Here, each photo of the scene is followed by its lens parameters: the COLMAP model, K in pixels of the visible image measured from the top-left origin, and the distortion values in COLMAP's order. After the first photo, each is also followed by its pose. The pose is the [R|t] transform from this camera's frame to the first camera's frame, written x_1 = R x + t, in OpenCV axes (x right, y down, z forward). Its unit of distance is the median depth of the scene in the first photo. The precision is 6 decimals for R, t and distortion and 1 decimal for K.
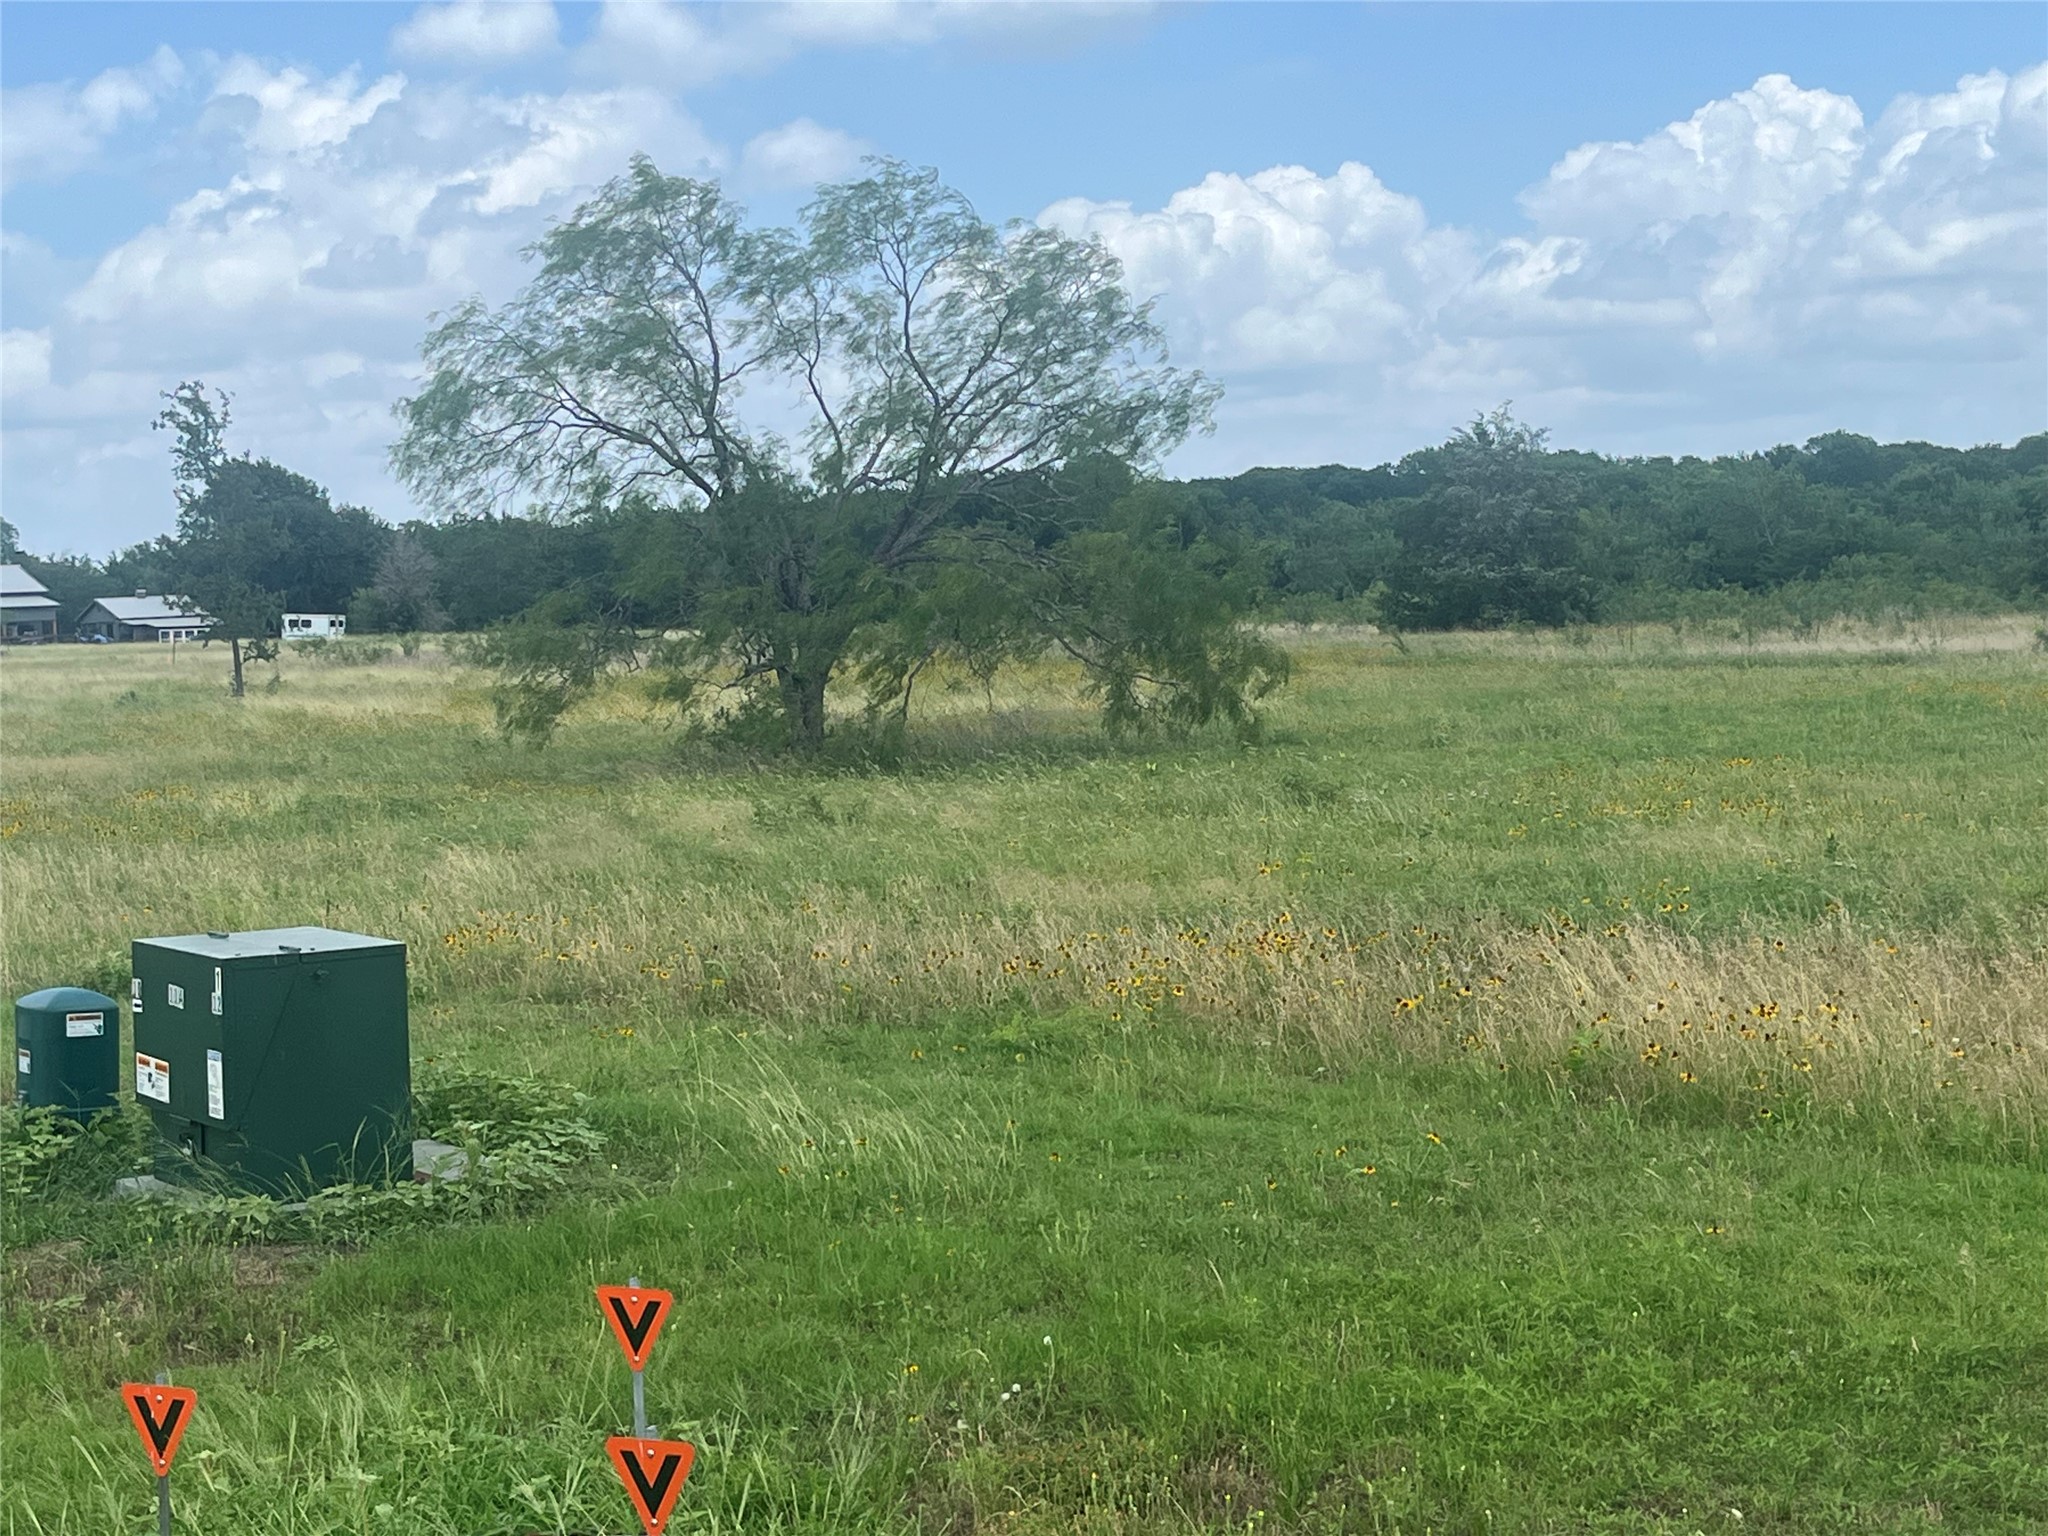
lens RADIAL K [[3133.6, 0, 1024.0], [0, 3133.6, 768.0], [0, 0, 1]] dist [0.017688, 0.033122]
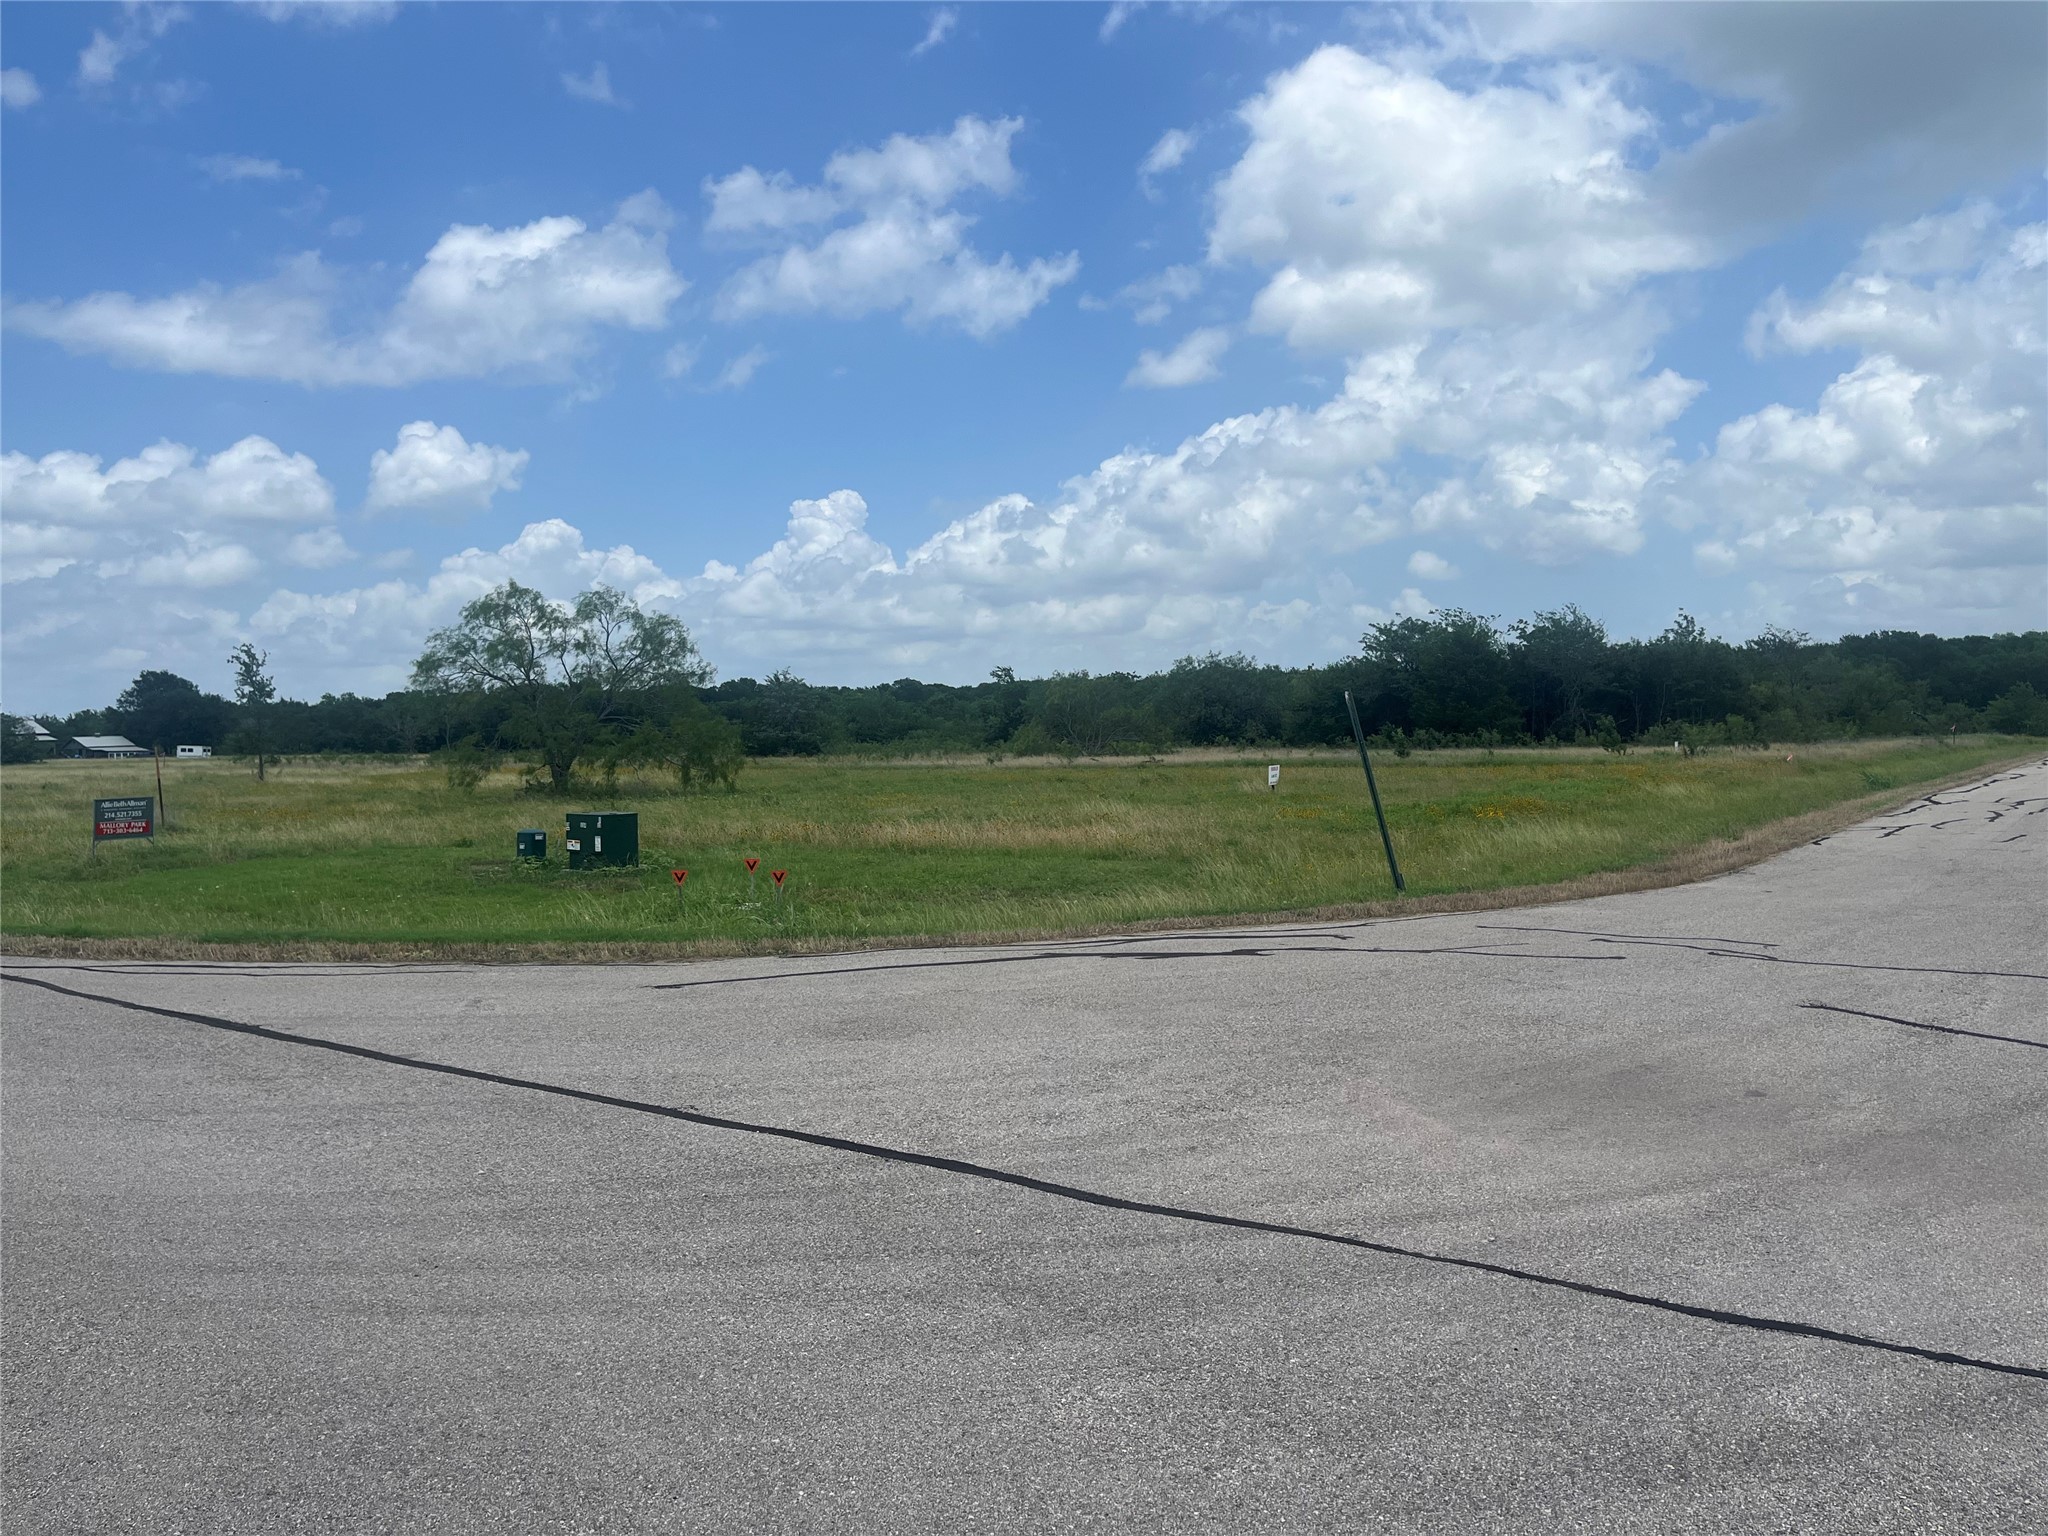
lens RADIAL K [[1558.4, 0, 1014.3], [0, 1558.4, 754.4], [0, 0, 1]] dist [0.083506, -0.111519]
pose [[0.945924, 0.011676, 0.324178, -0.102557], [0.004724, 0.998750, -0.049757, 0.021479], [-0.324354, 0.048598, 0.944687, -0.311314]]
